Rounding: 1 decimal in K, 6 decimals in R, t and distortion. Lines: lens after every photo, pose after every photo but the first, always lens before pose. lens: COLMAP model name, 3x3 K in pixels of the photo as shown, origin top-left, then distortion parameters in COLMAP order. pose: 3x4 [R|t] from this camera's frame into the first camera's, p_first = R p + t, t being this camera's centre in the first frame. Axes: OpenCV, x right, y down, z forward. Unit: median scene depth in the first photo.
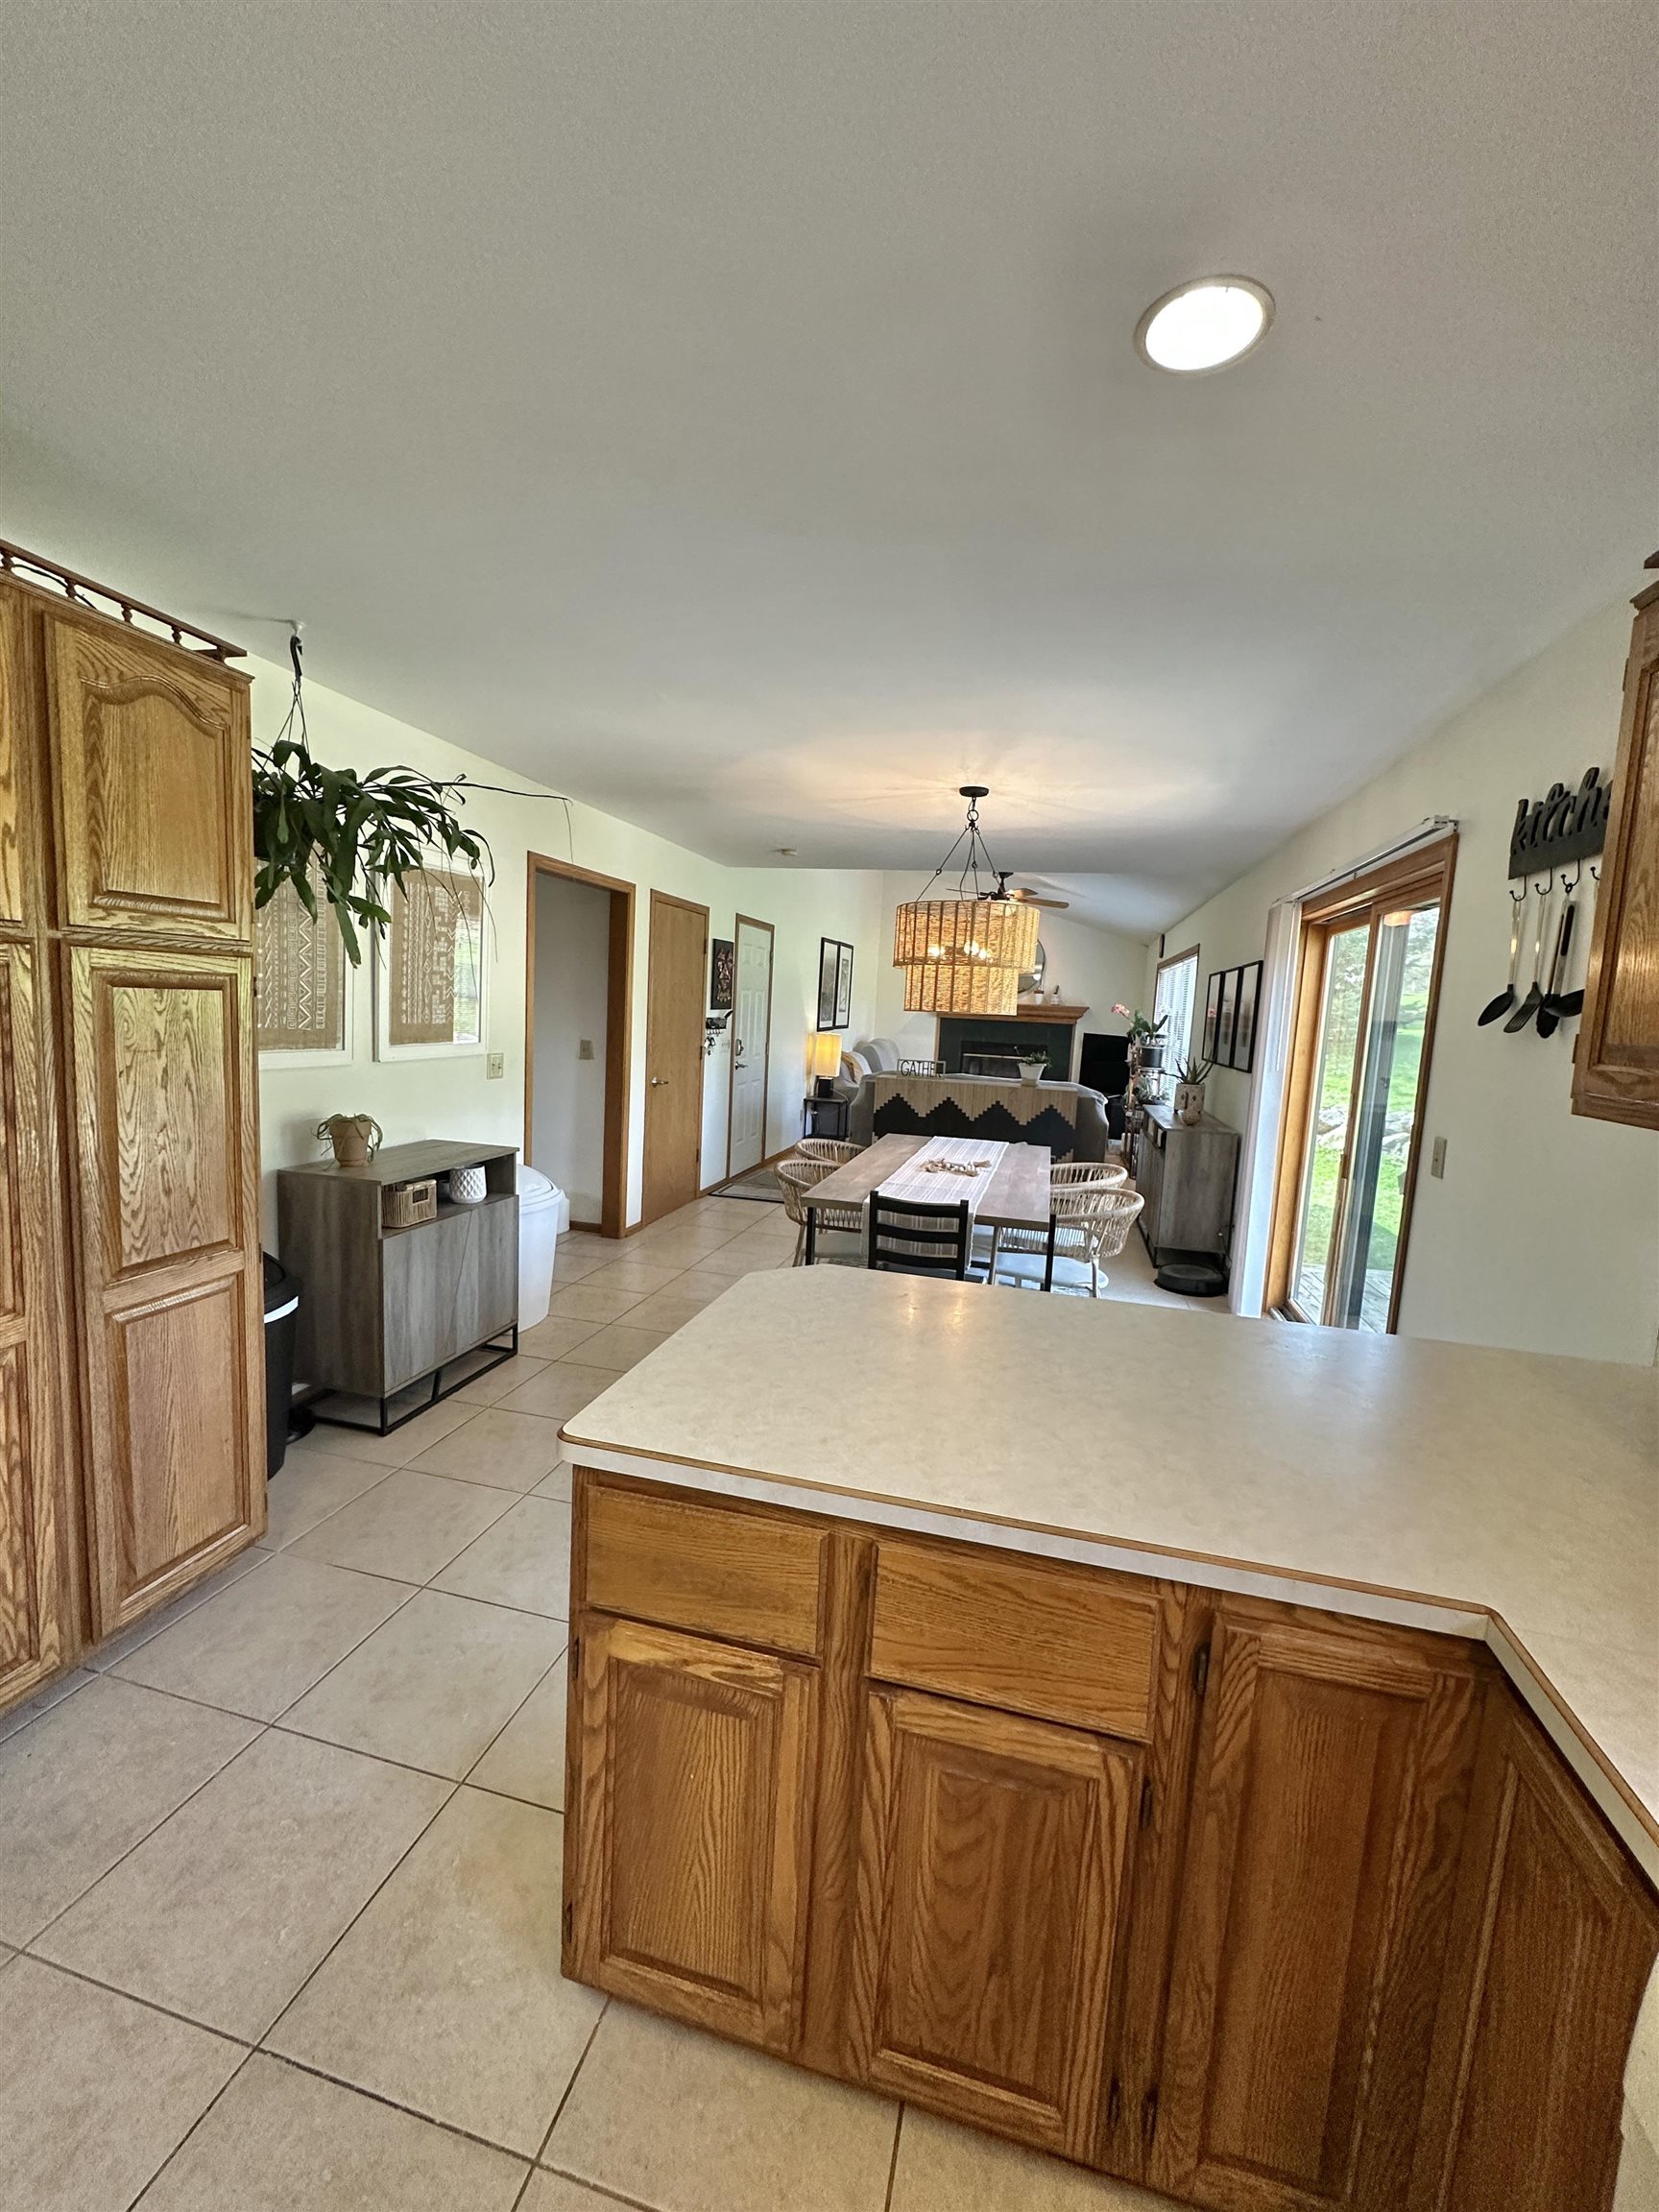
lens RADIAL K [[883.0, 0, 829.5], [0, 883.0, 1106.0], [0, 0, 1]] dist [-0.003933, 0.000726]
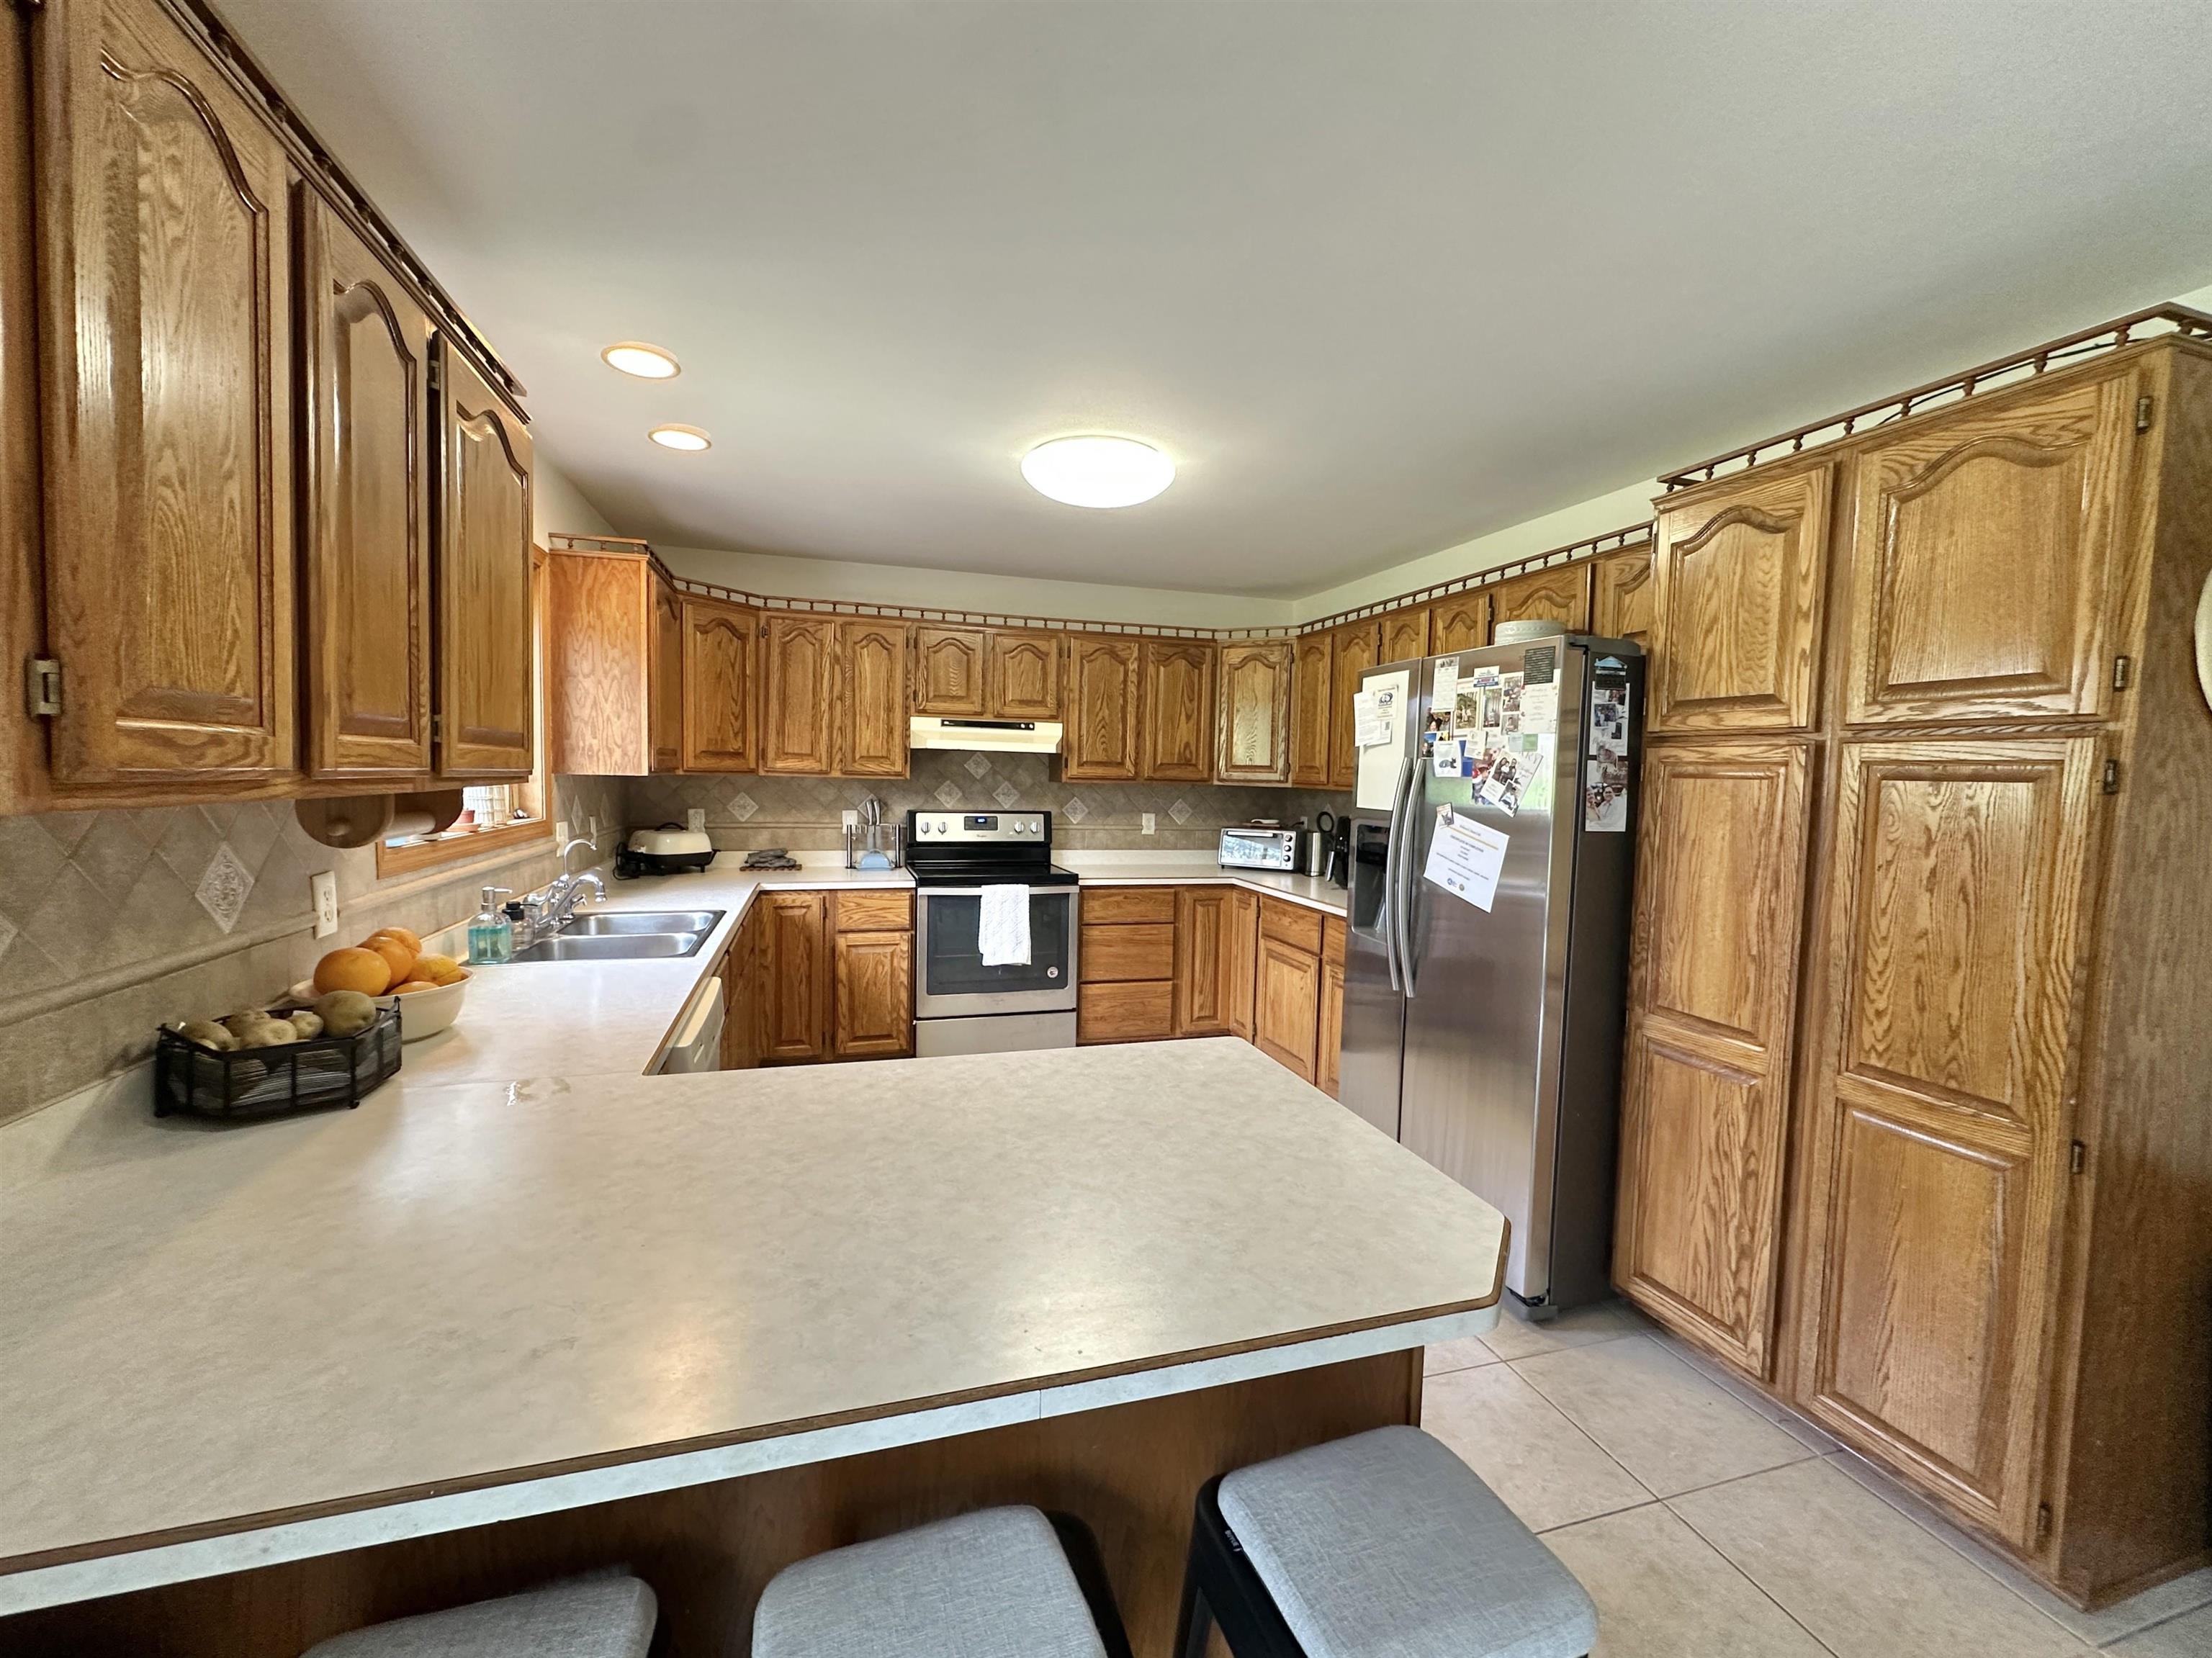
lens RADIAL K [[901.1, 0, 1107.0], [0, 901.1, 825.6], [0, 0, 1]] dist [0.000955, -0.000152]
pose [[-0.852022, -0.040044, -0.521972, 0.244770], [-0.126183, 0.983382, 0.130528, -0.055485], [0.508071, 0.177077, -0.842916, 0.739305]]
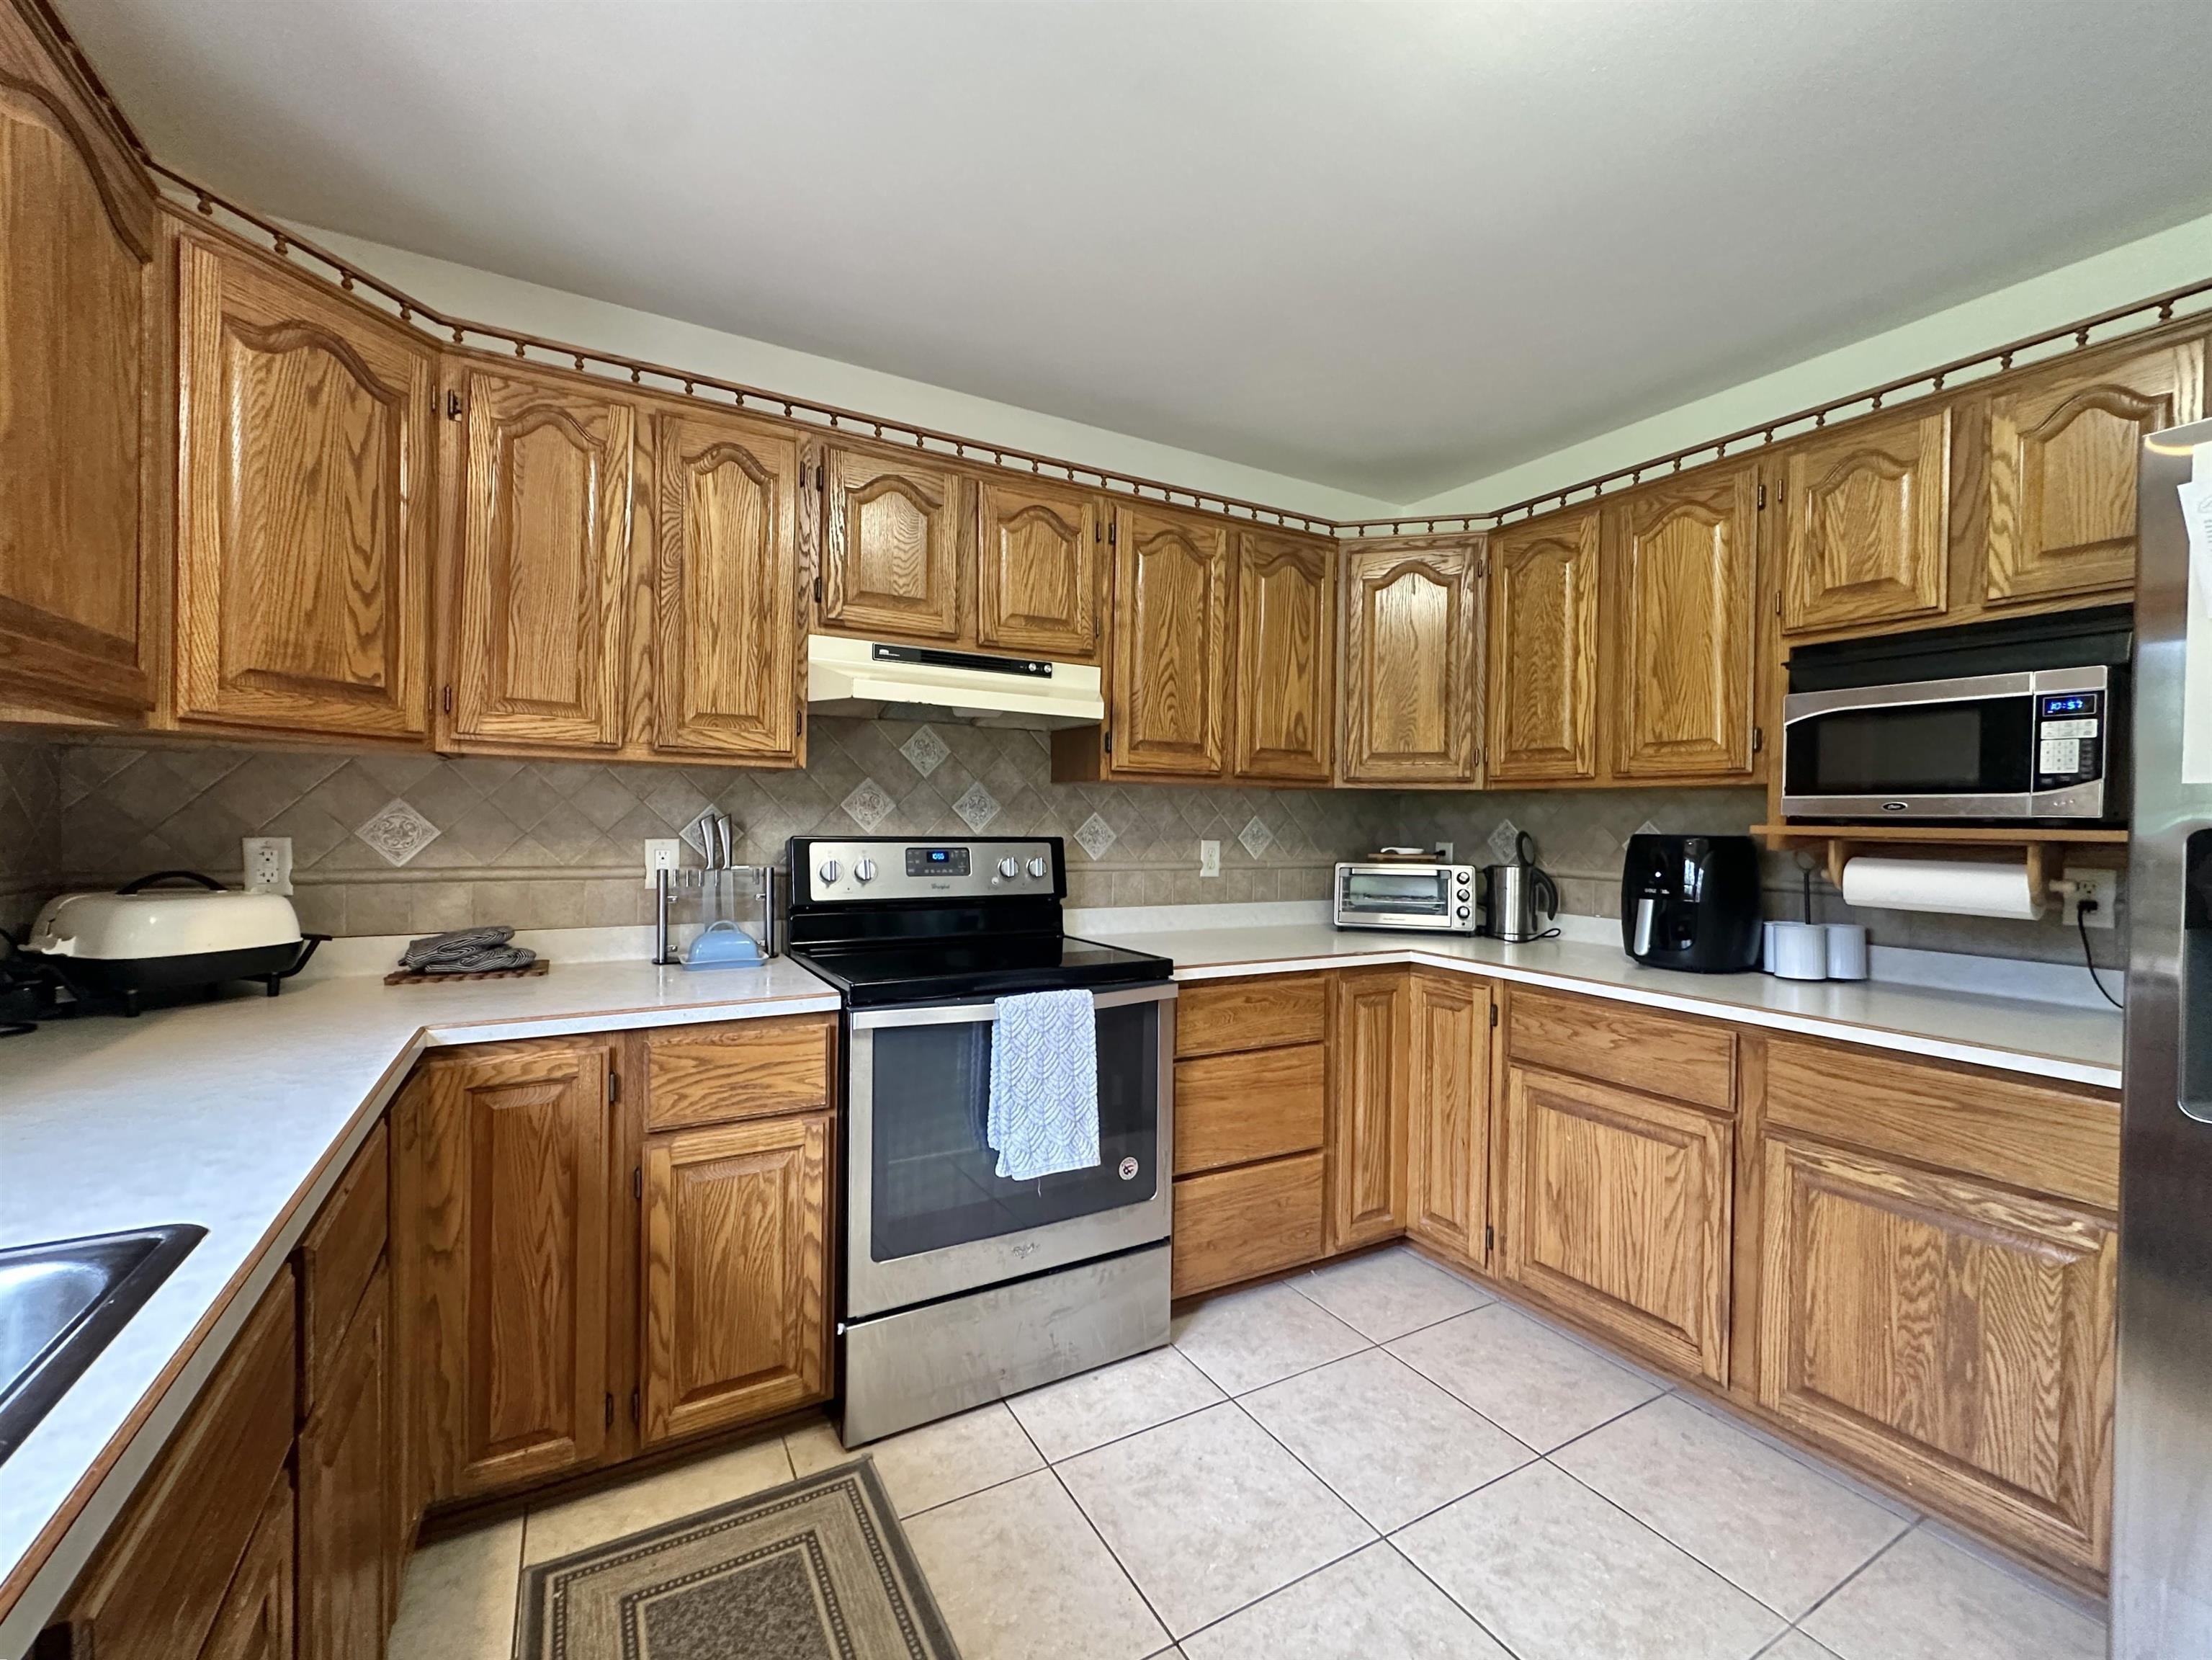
lens RADIAL K [[922.2, 0, 1104.4], [0, 922.2, 827.5], [0, 0, 1]] dist [-0.002064, 0.000100]
pose [[-0.718607, -0.056044, -0.693154, 0.091345], [-0.131107, 0.989791, 0.055893, 0.065600], [0.682945, 0.131042, -0.718619, 0.059198]]
